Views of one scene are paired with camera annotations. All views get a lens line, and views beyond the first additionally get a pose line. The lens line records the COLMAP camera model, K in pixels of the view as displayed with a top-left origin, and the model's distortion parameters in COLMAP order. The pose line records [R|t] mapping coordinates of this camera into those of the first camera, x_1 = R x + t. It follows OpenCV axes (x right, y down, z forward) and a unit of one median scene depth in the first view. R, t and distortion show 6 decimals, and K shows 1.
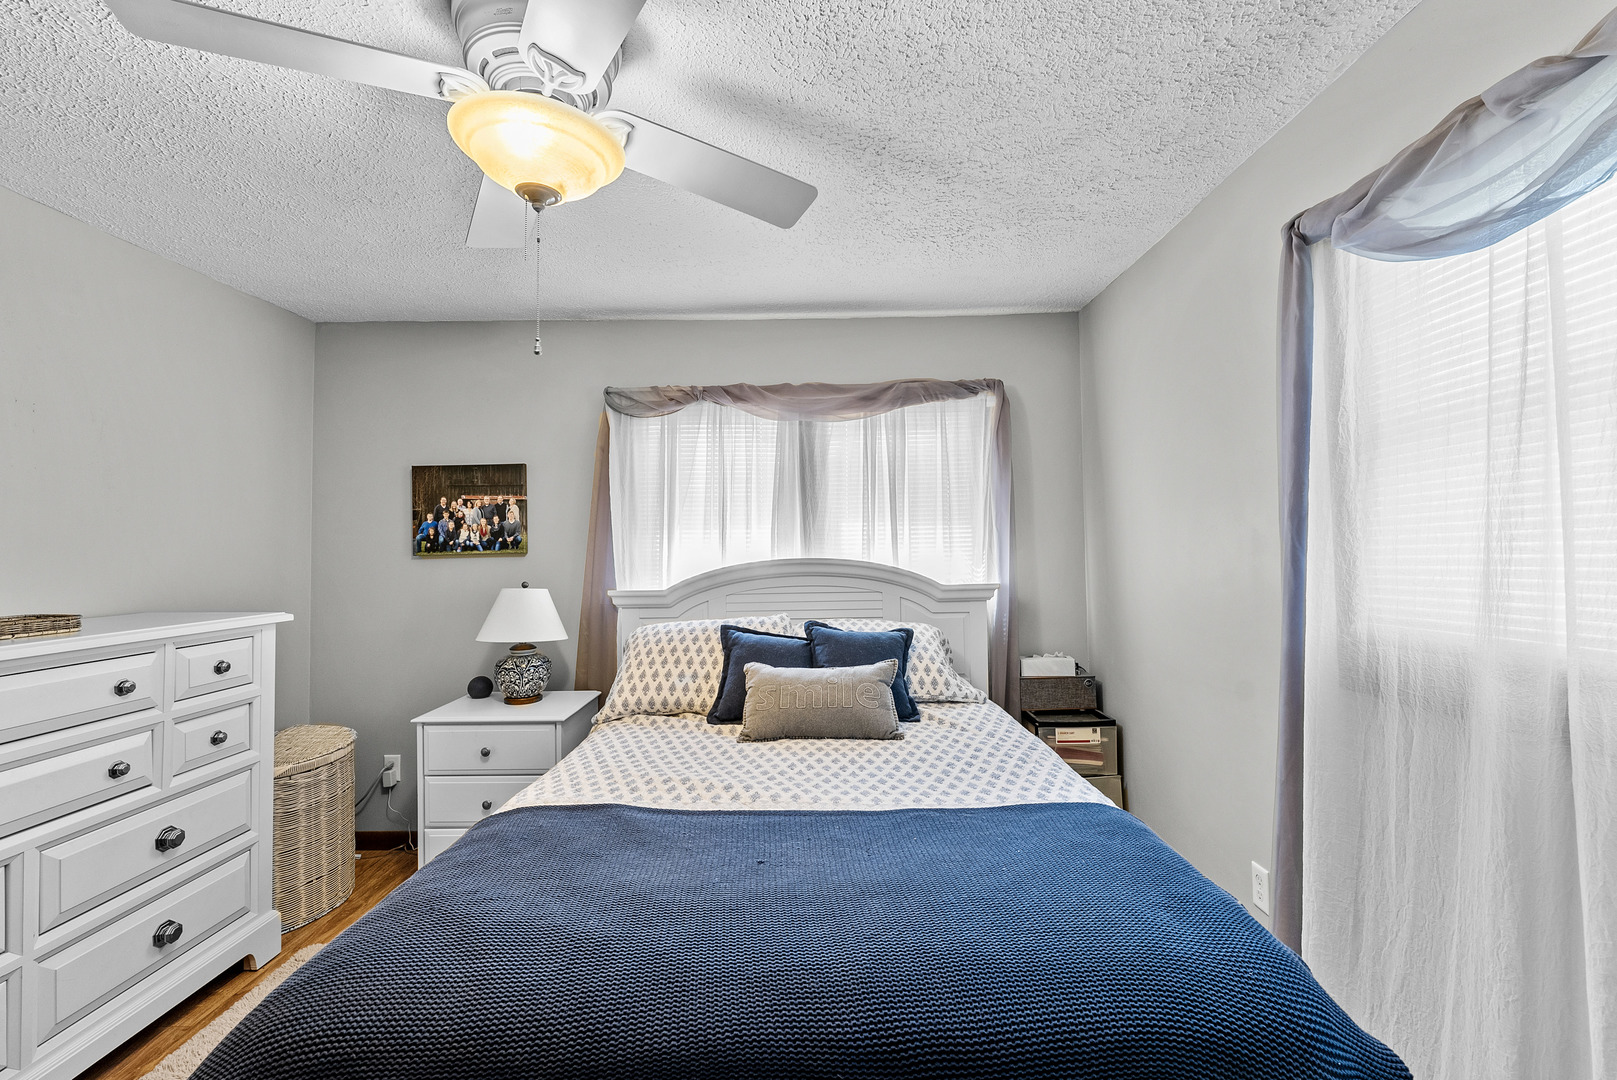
lens RADIAL K [[661.4, 0, 811.9], [0, 661.4, 556.1], [0, 0, 1]] dist [-0.003017, -0.000258]
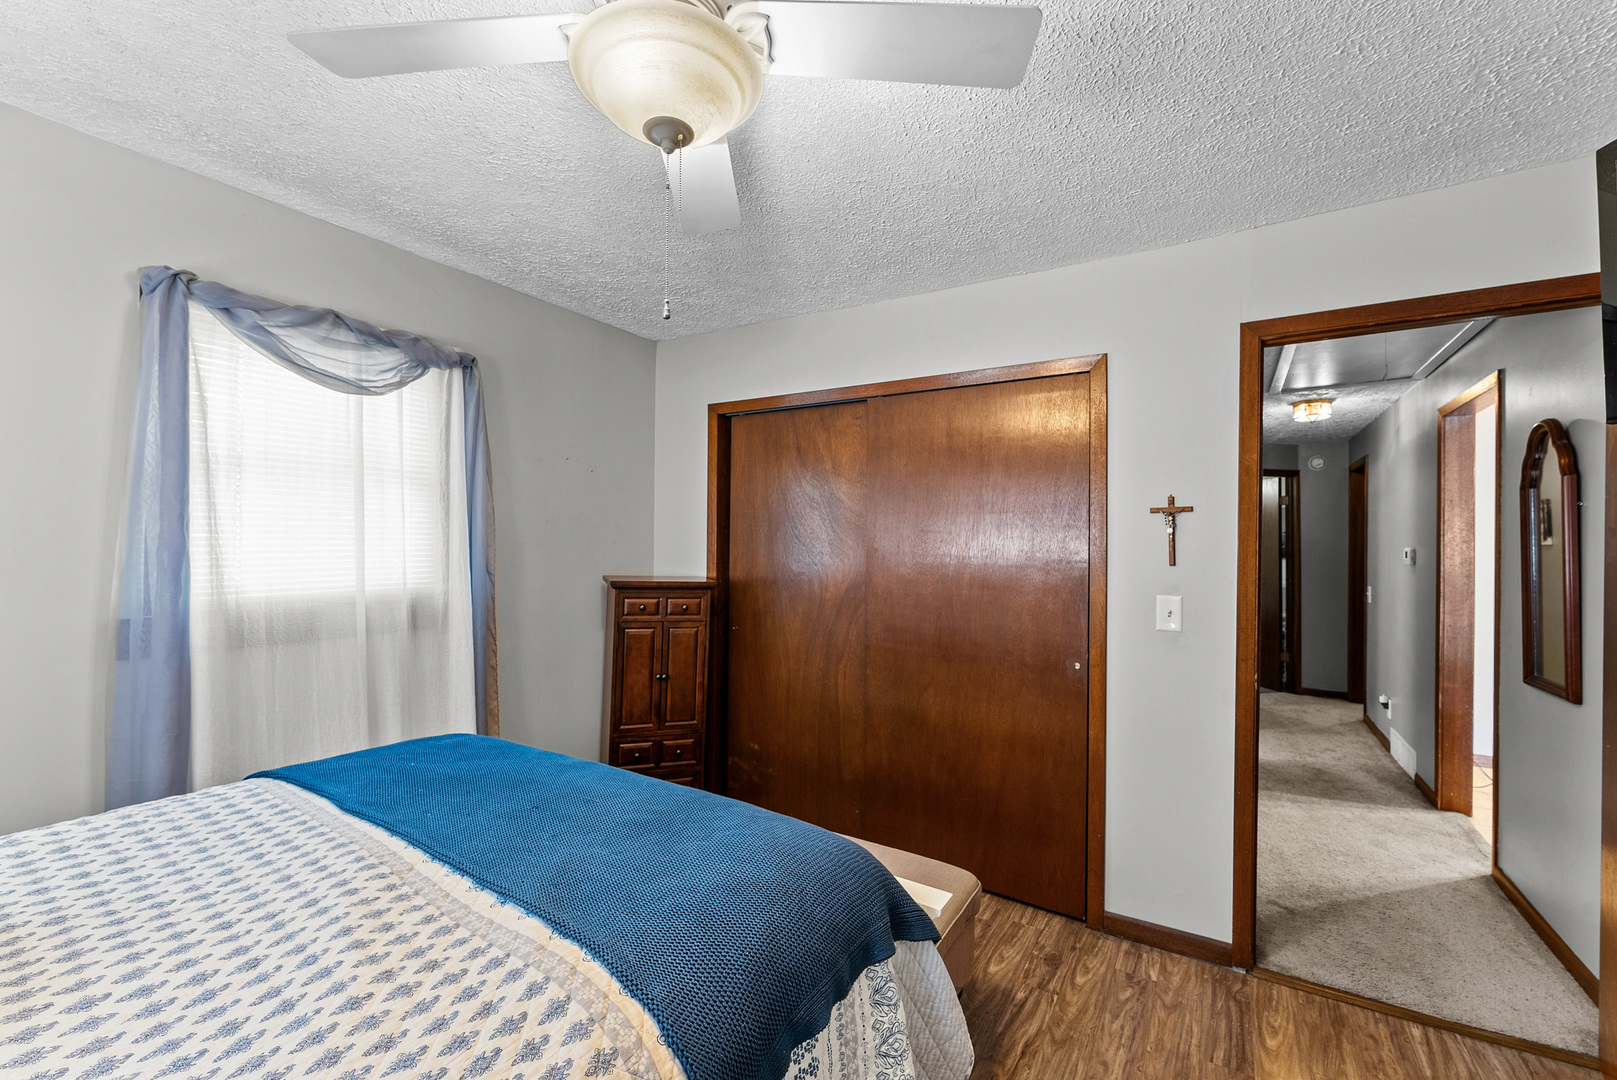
lens RADIAL K [[662.4, 0, 808.5], [0, 662.4, 540.0], [0, 0, 1]] dist [-0.001084, -0.000212]
pose [[-0.844281, -0.001413, 0.535899, -0.445995], [-0.003756, 0.999988, -0.003280, -0.008400], [-0.535887, -0.004783, -0.844276, 0.692778]]
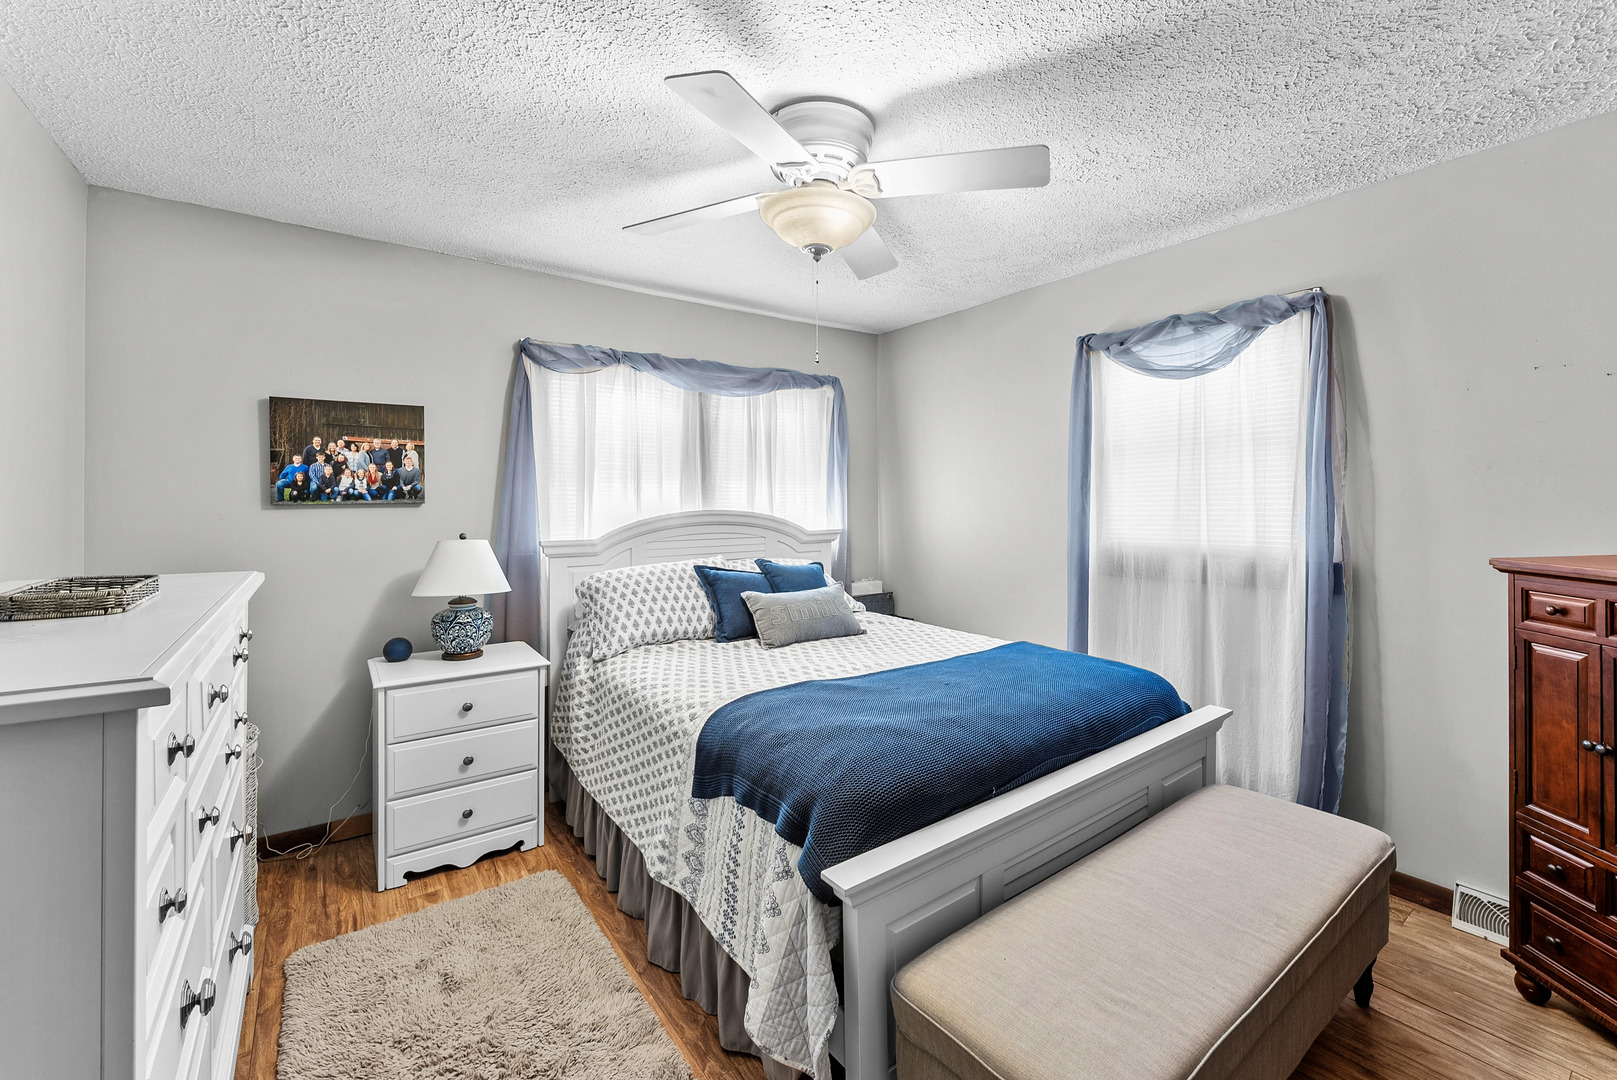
lens RADIAL K [[662.4, 0, 808.5], [0, 662.4, 540.0], [0, 0, 1]] dist [-0.001084, -0.000212]
pose [[0.811388, -0.022717, 0.584066, -0.546543], [-0.002057, 0.999127, 0.041718, 0.006934], [-0.584504, -0.035050, 0.810633, -0.068136]]
